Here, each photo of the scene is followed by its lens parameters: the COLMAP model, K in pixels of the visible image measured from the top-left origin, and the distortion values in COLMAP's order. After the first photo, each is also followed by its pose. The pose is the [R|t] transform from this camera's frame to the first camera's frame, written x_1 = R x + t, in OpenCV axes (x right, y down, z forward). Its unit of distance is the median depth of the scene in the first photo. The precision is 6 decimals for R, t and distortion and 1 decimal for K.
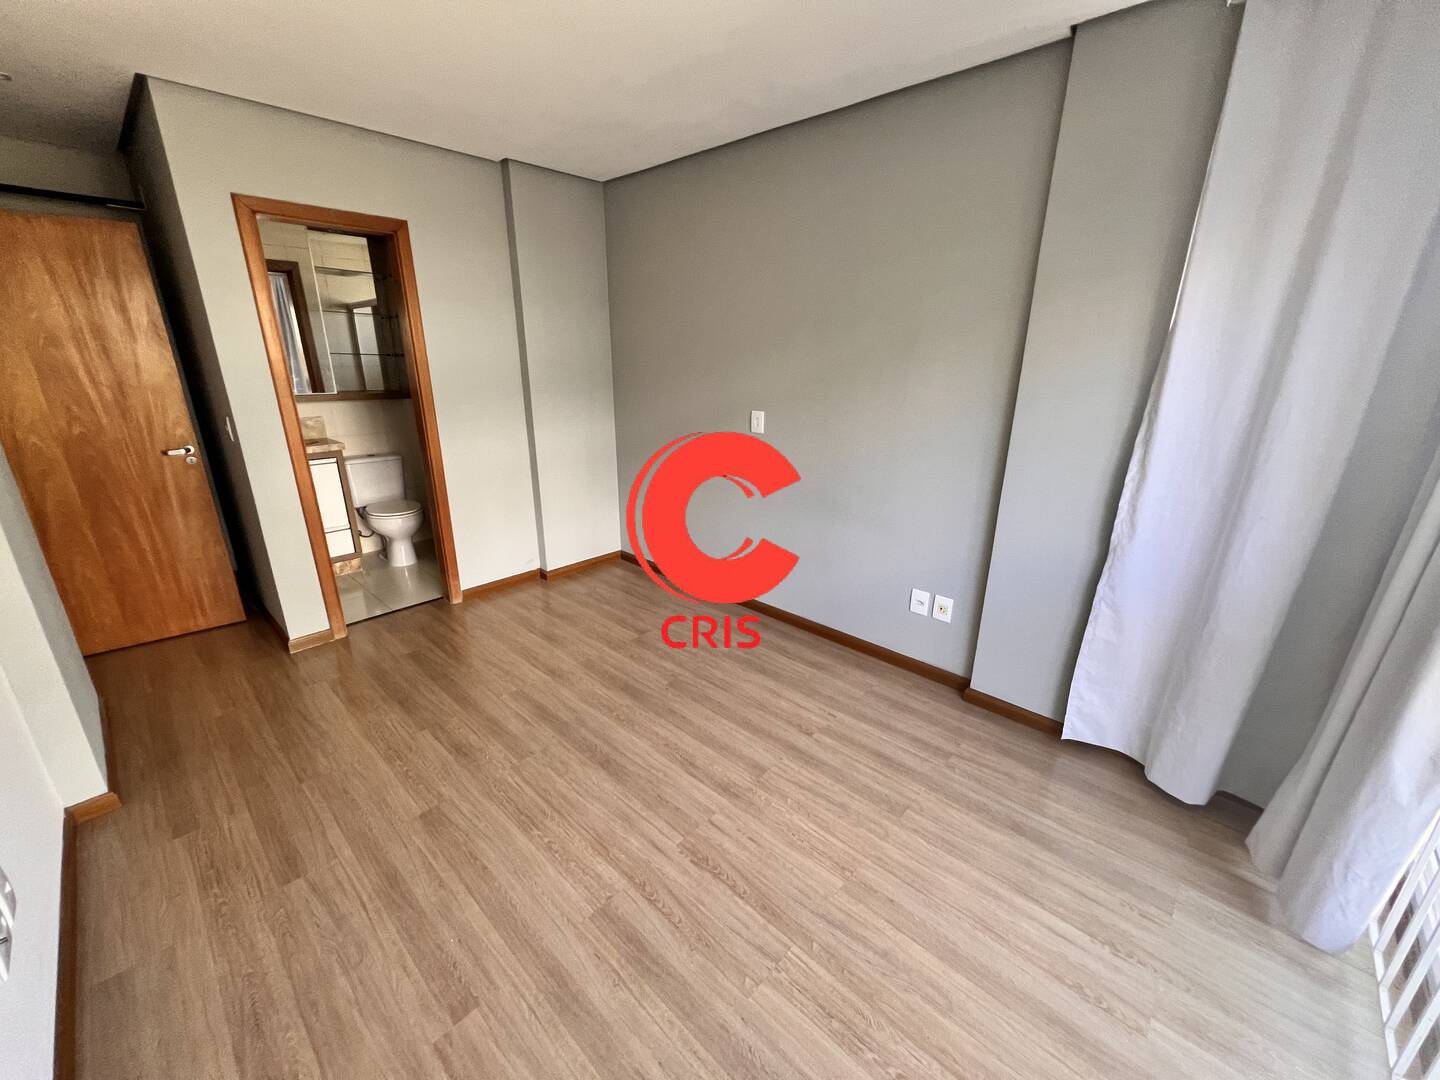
lens RADIAL K [[575.8, 0, 723.3], [0, 575.8, 535.6], [0, 0, 1]] dist [-0.001574, 0.000224]
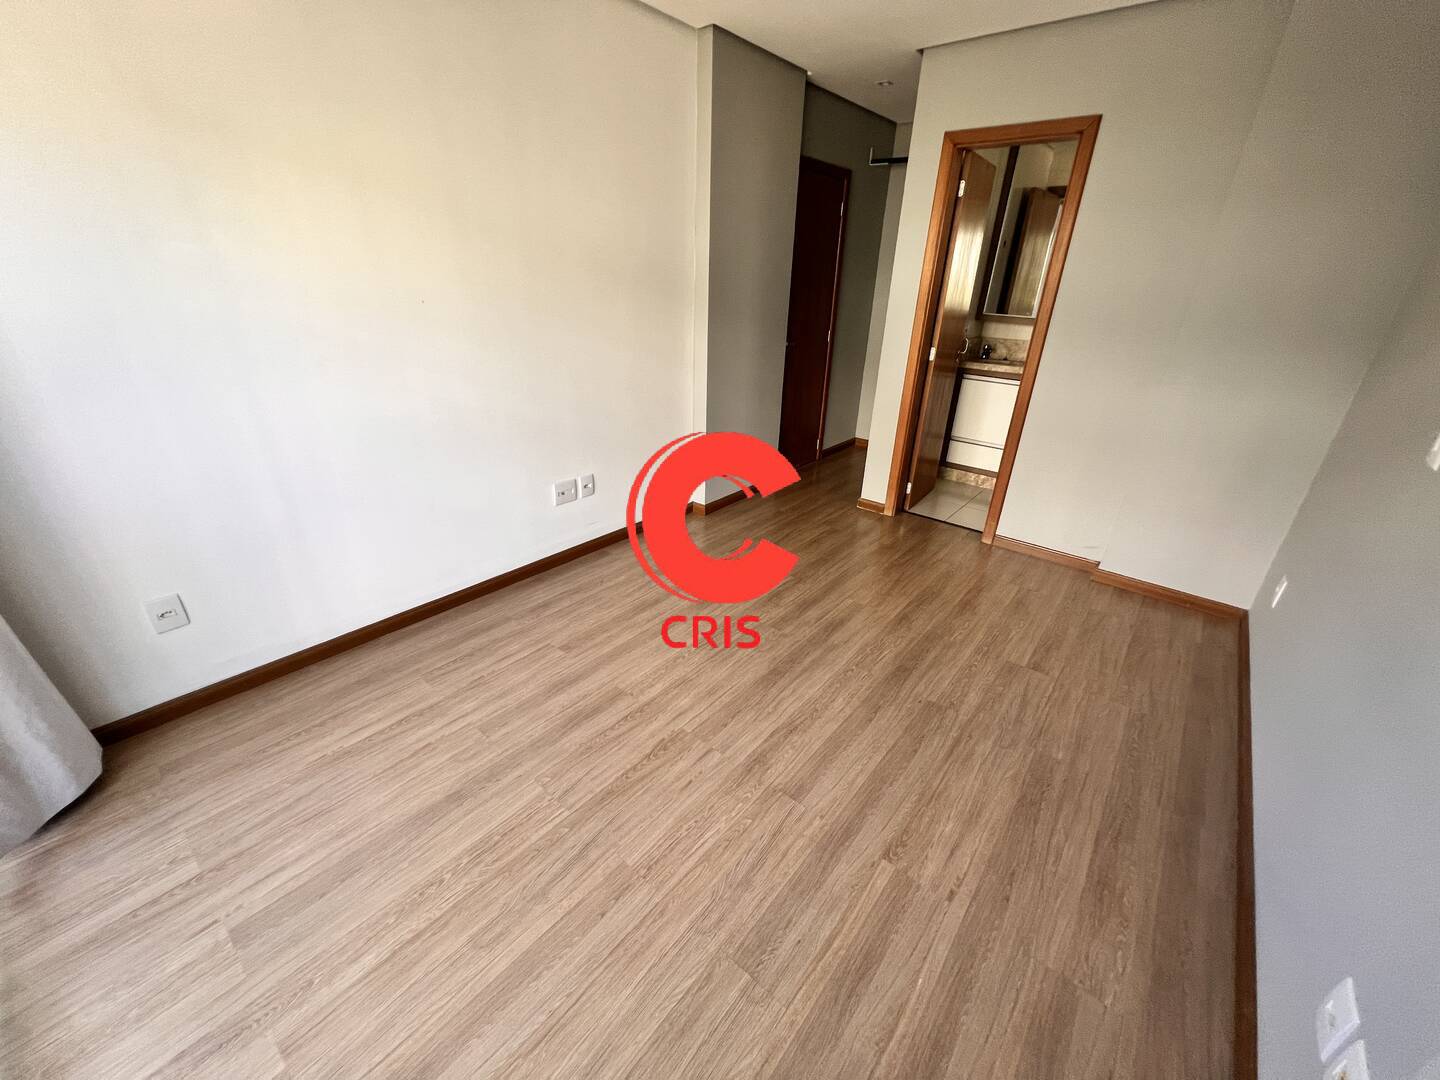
lens RADIAL K [[575.8, 0, 719.5], [0, 575.8, 537.6], [0, 0, 1]] dist [-0.001574, 0.000224]
pose [[0.056381, 0.413754, -0.908641, 0.697757], [-0.330158, 0.866615, 0.374131, -0.188837], [0.942240, 0.278901, 0.185465, 0.697408]]
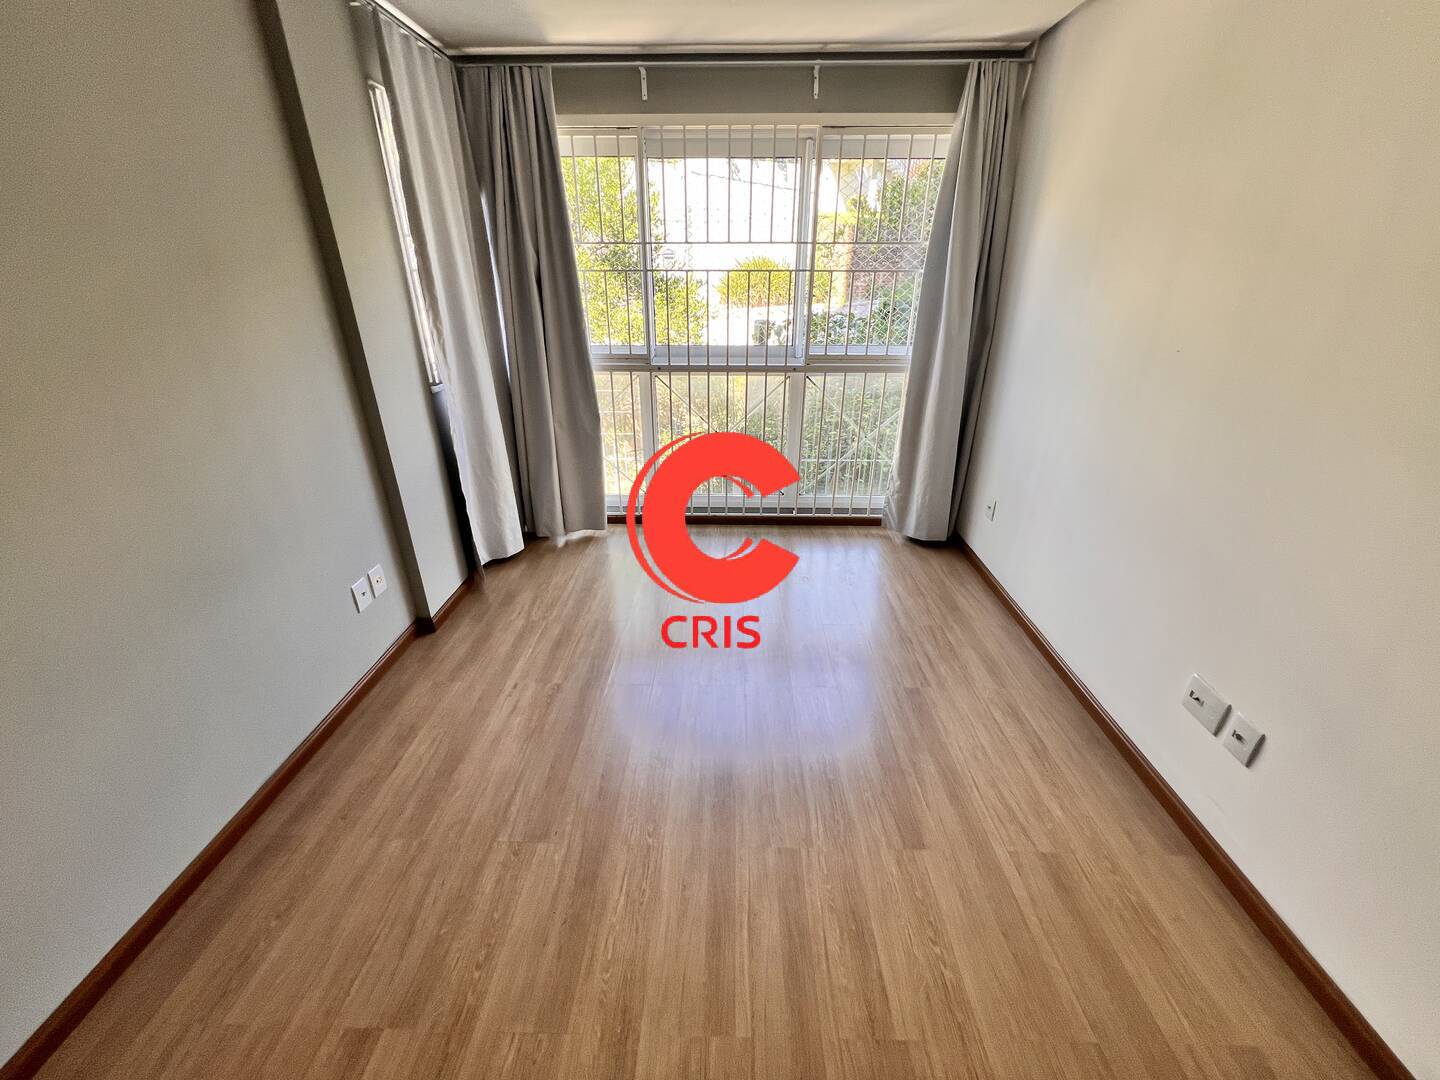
lens RADIAL K [[575.8, 0, 721.4], [0, 575.8, 540.9], [0, 0, 1]] dist [-0.001574, 0.000224]
pose [[-0.666997, -0.320914, 0.672405, -0.731031], [0.220167, 0.777286, 0.589366, -0.433319], [-0.711787, 0.541147, -0.447793, 1.307988]]
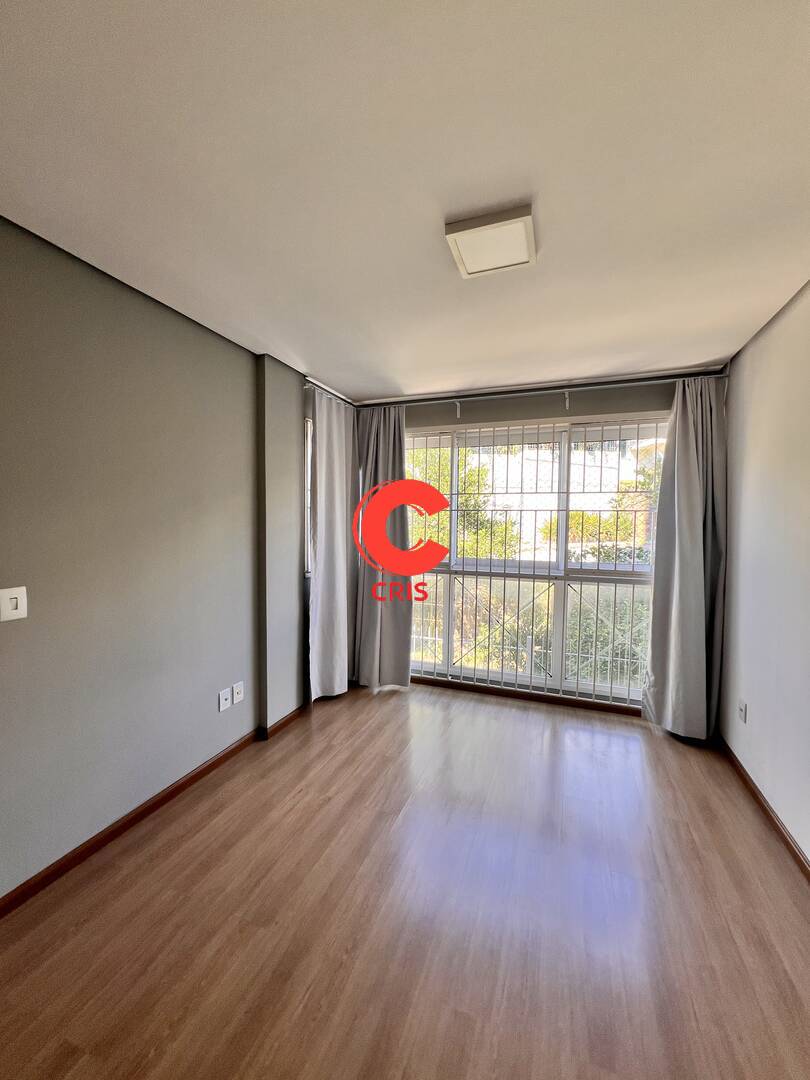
lens RADIAL K [[431.8, 0, 403.9], [0, 431.8, 541.0], [0, 0, 1]] dist [-0.001574, 0.000224]
pose [[-0.380679, -0.055161, 0.923060, -0.888099], [0.267235, 0.949063, 0.166925, -0.358590], [-0.885251, 0.310219, -0.346548, 1.189520]]
